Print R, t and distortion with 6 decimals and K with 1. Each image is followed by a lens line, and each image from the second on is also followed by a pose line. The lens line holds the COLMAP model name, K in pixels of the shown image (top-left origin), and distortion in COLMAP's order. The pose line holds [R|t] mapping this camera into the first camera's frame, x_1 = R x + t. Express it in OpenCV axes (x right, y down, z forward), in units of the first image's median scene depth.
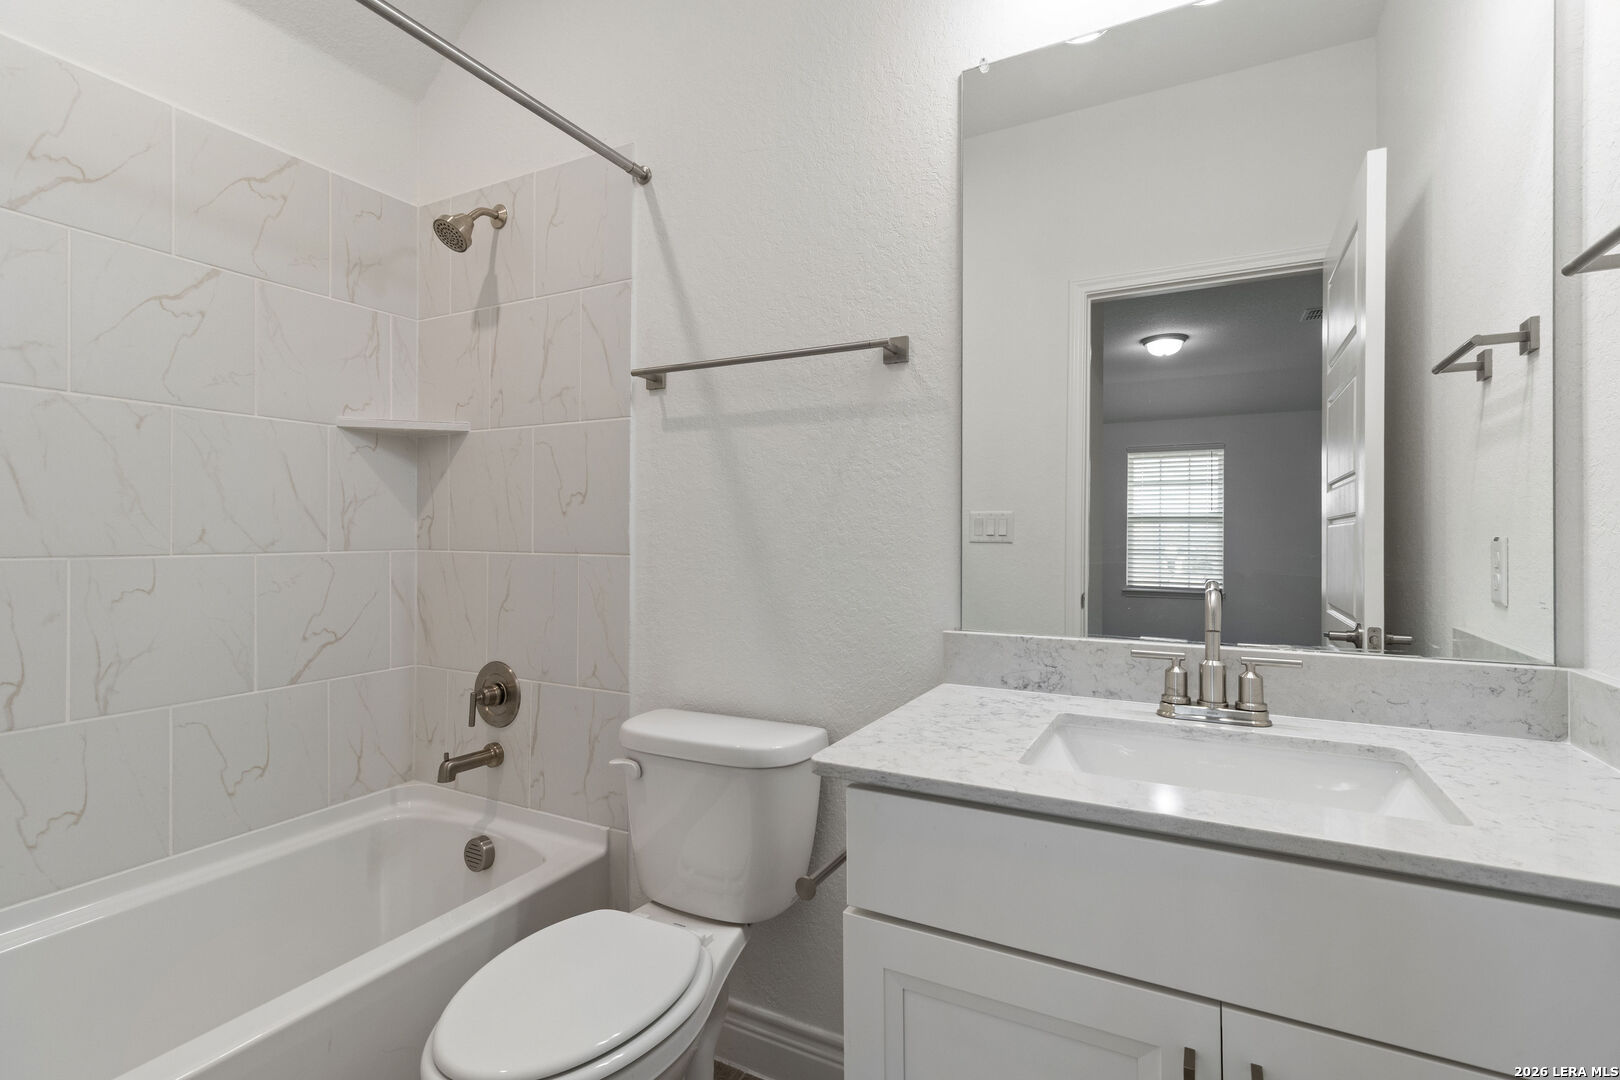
lens RADIAL K [[744.3, 0, 820.2], [0, 744.3, 541.9], [0, 0, 1]] dist [0.003572, 0.000981]
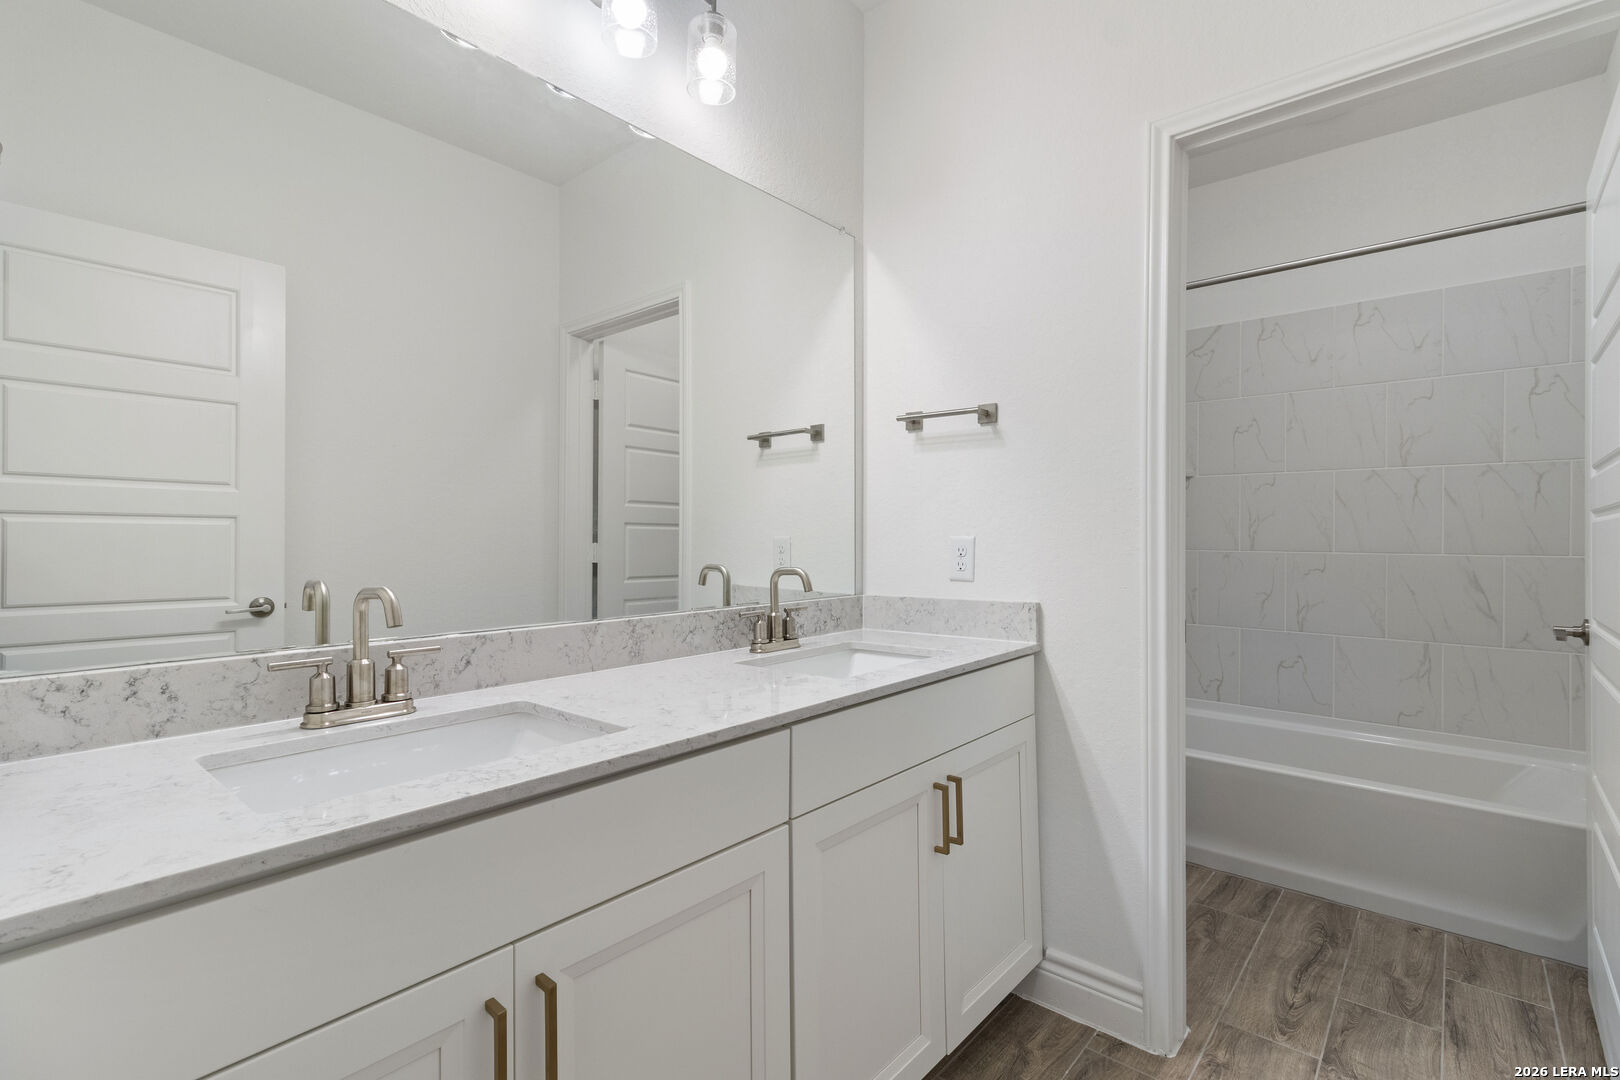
lens RADIAL K [[744.3, 0, 819.4], [0, 744.3, 539.1], [0, 0, 1]] dist [0.003572, 0.000981]
pose [[0.219357, -0.003609, 0.975638, -0.313920], [-0.000601, 0.999992, 0.003834, -0.005783], [-0.975644, -0.001427, 0.219353, 0.186260]]
